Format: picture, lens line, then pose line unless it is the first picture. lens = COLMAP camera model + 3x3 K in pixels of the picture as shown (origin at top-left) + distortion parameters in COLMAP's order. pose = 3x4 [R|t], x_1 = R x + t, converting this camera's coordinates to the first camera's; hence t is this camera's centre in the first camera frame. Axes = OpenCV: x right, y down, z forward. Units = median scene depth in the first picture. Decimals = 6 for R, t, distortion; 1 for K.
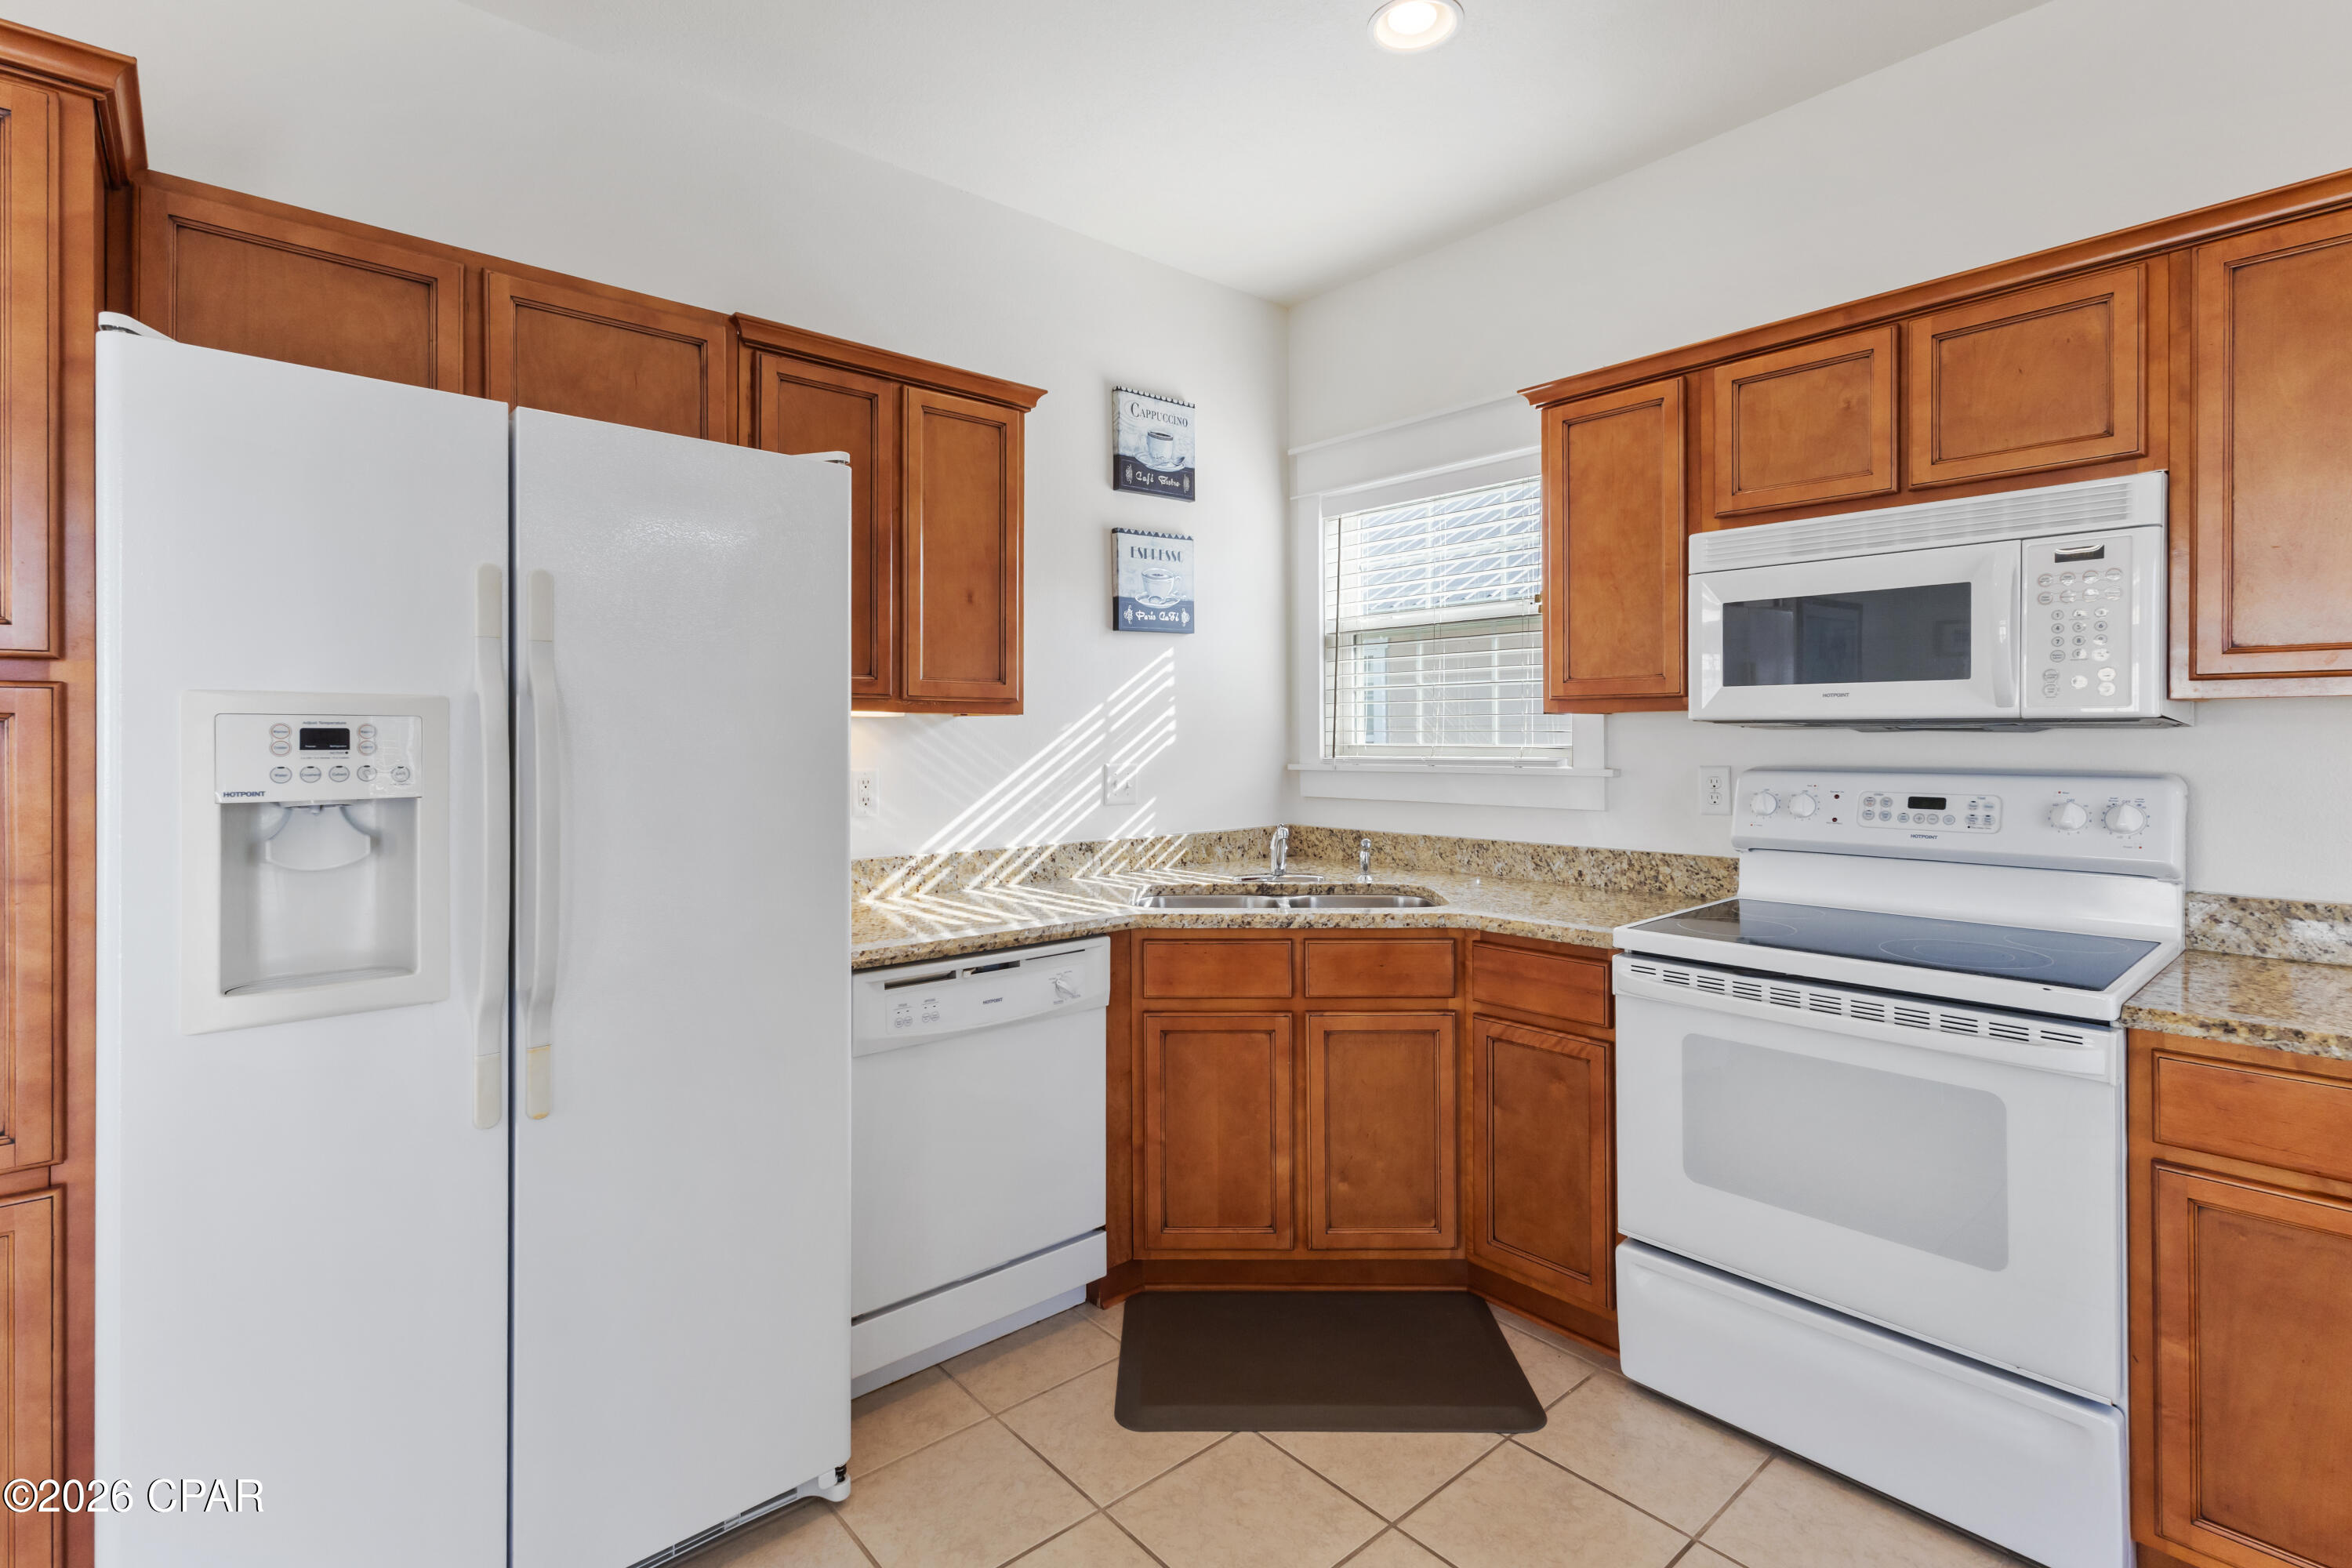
lens RADIAL K [[1109.5, 0, 1189.0], [0, 1109.5, 733.7], [0, 0, 1]] dist [0.002422, 0.000394]
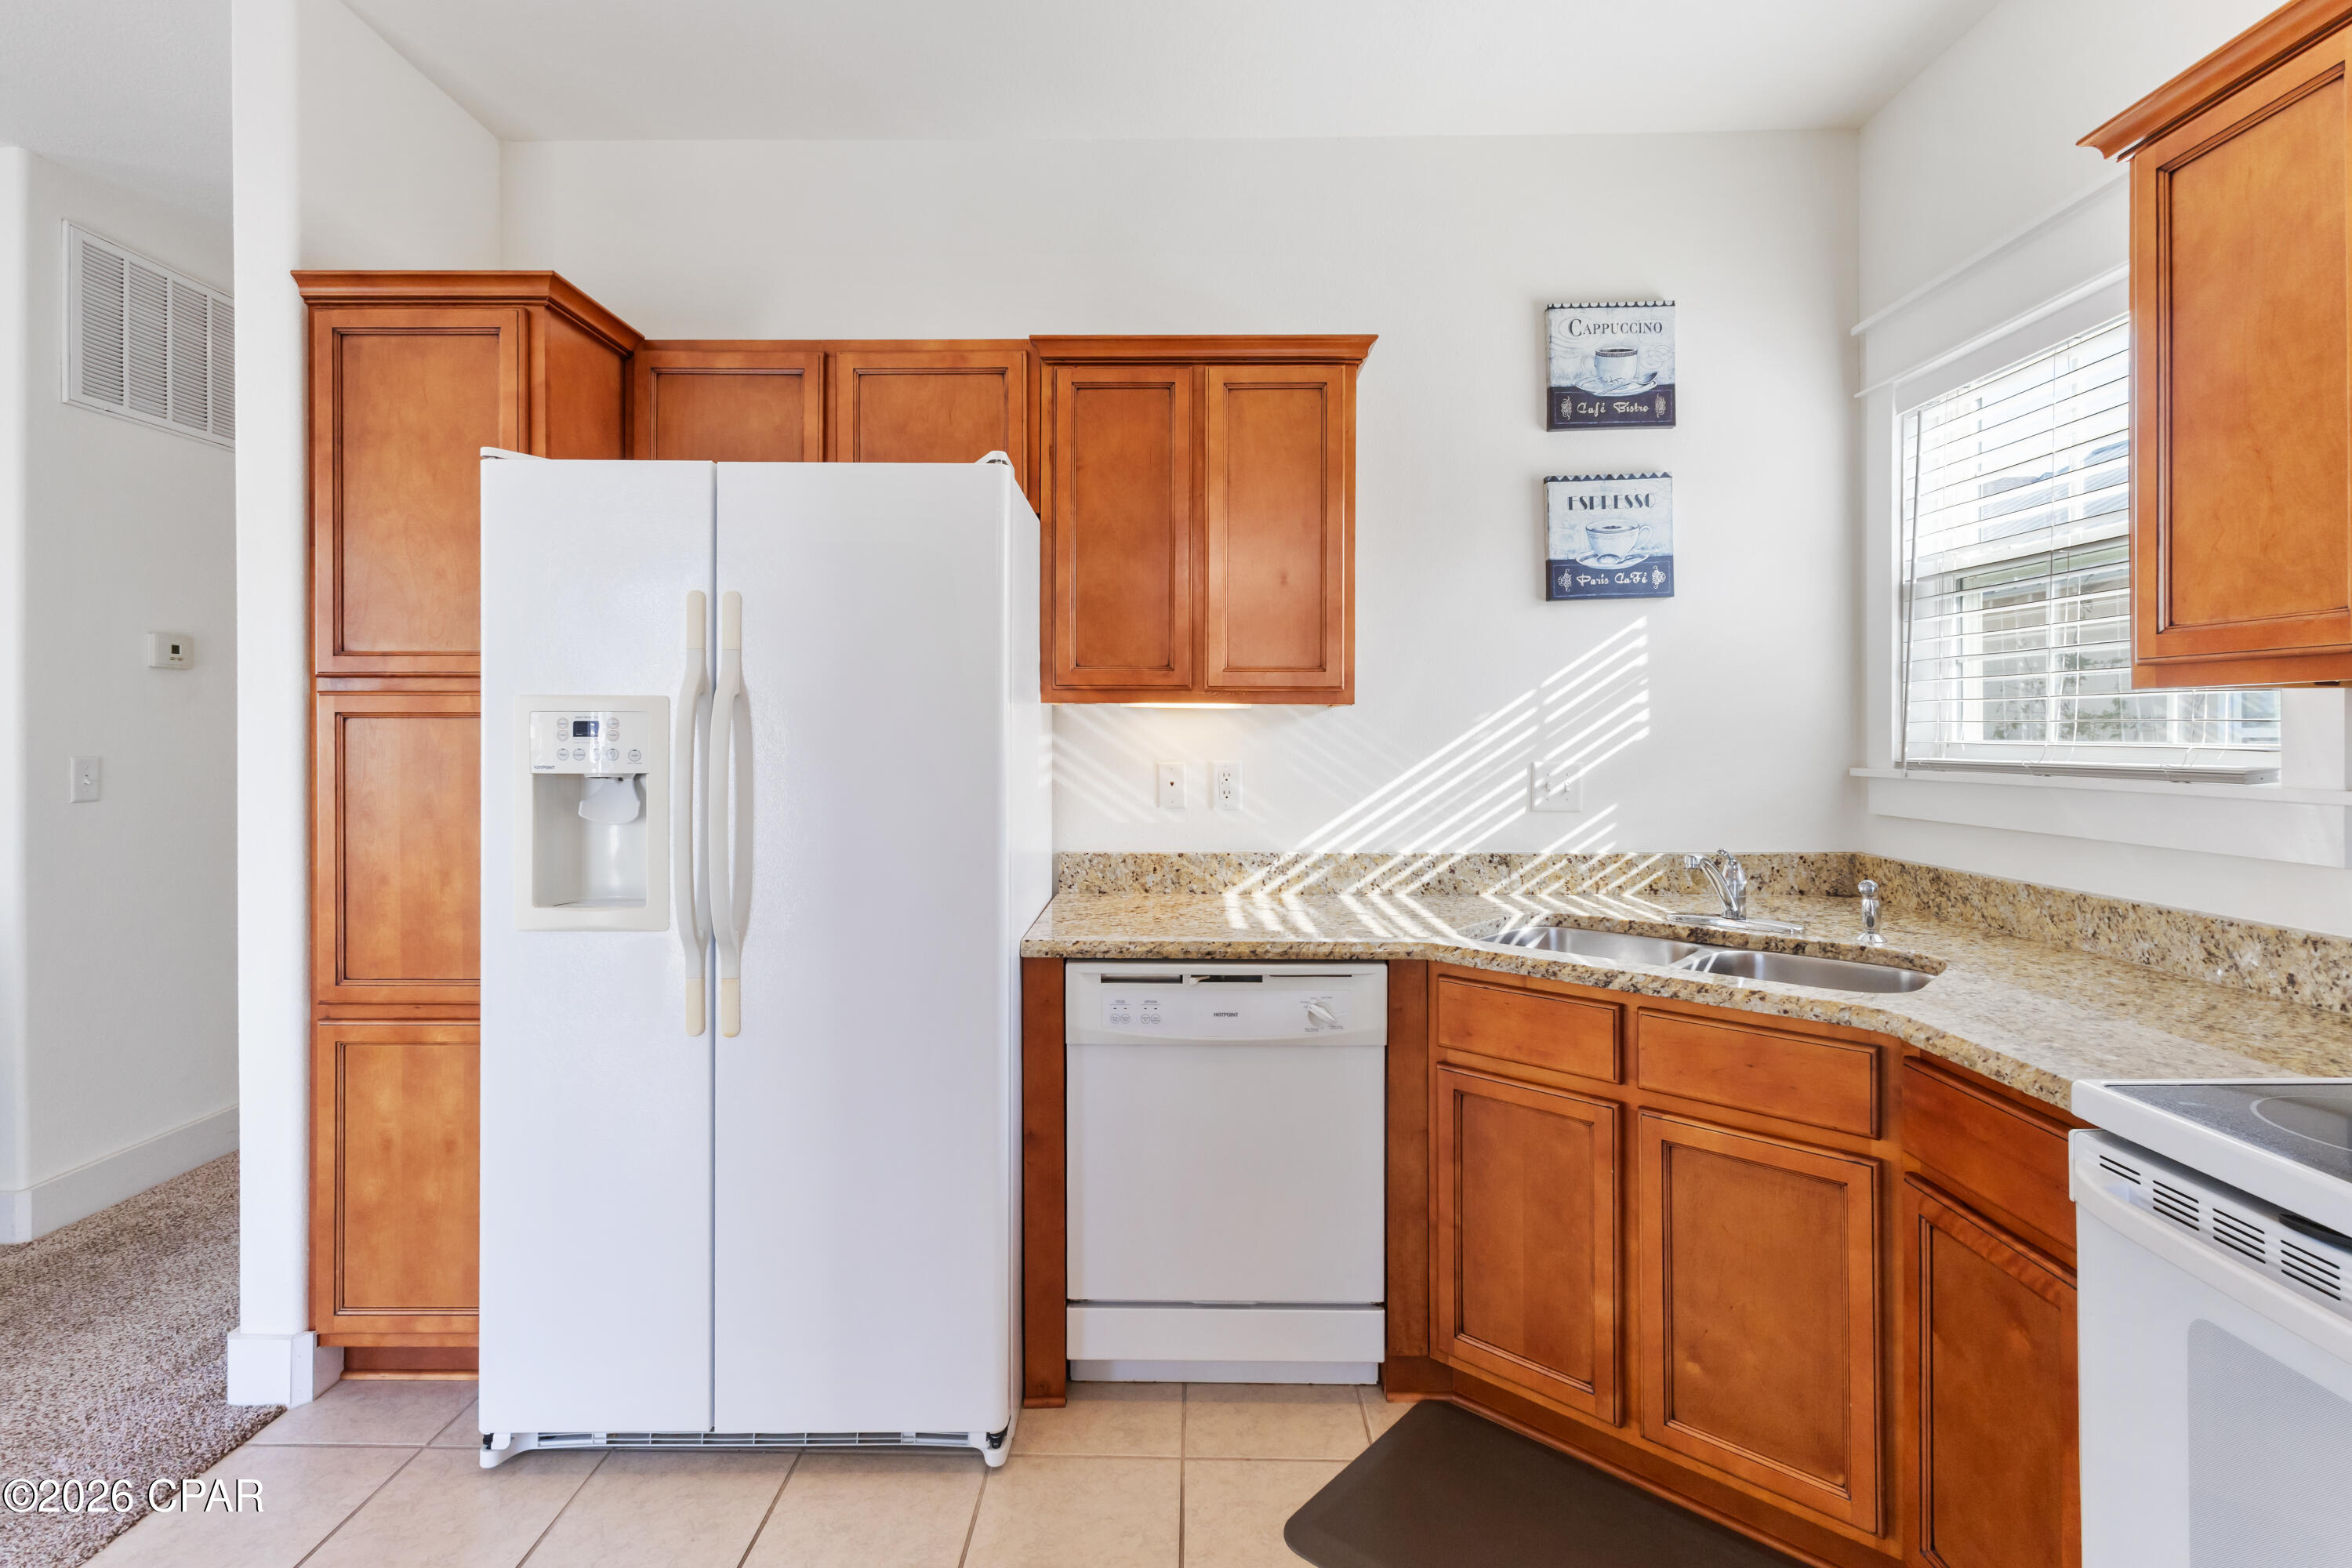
lens RADIAL K [[1109.5, 0, 1174.3], [0, 1109.5, 734.0], [0, 0, 1]] dist [0.002422, 0.000394]
pose [[0.736088, 0.003886, -0.676875, 0.372748], [0.000177, 0.999982, 0.005934, 0.001446], [0.676886, -0.004488, 0.736074, 0.260399]]
